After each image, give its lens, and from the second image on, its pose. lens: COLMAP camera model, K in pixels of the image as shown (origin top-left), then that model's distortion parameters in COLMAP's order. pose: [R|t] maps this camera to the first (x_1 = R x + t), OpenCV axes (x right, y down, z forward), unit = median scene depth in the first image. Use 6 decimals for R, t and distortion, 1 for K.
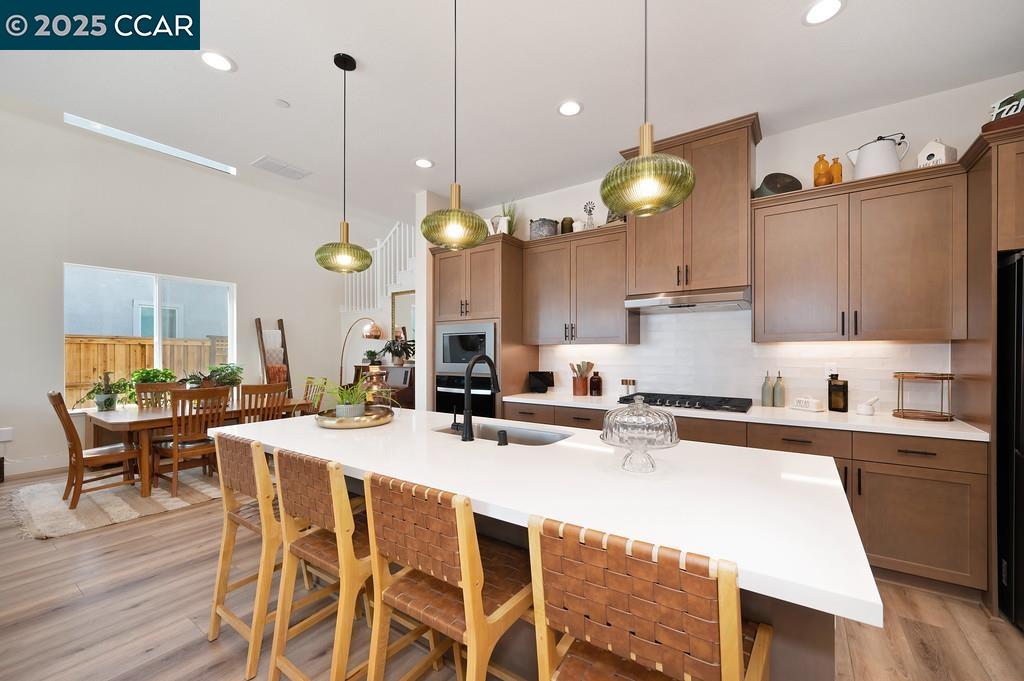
lens RADIAL K [[409.3, 0, 515.6], [0, 409.3, 349.4], [0, 0, 1]] dist [-0.000220, -0.000042]
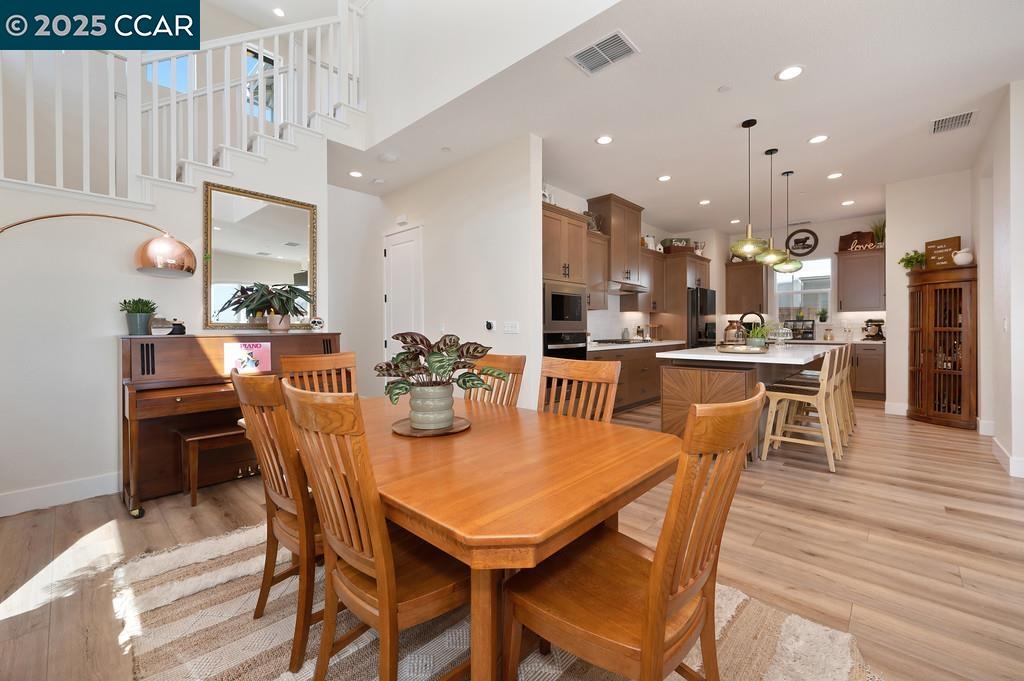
lens RADIAL K [[416.7, 0, 520.8], [0, 416.7, 327.6], [0, 0, 1]] dist [-0.001050, -0.000177]
pose [[0.127096, 0.001875, 0.991889, -1.829193], [0.001427, 0.999997, -0.002073, 0.078705], [-0.991889, 0.001679, 0.127093, 1.435987]]
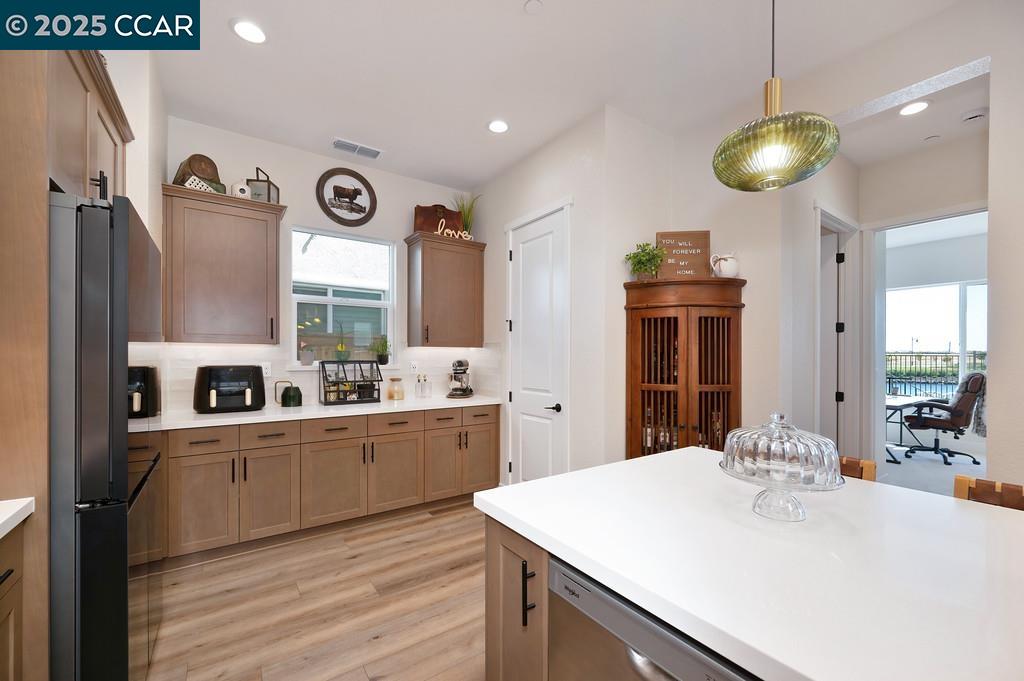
lens RADIAL K [[419.3, 0, 515.0], [0, 419.3, 357.3], [0, 0, 1]] dist [0.002420, 0.000133]
pose [[-0.938706, -0.003892, 0.344696, 0.260799], [-0.003999, 0.999992, 0.000399, 0.011162], [-0.344694, -0.001004, -0.938714, 0.982129]]
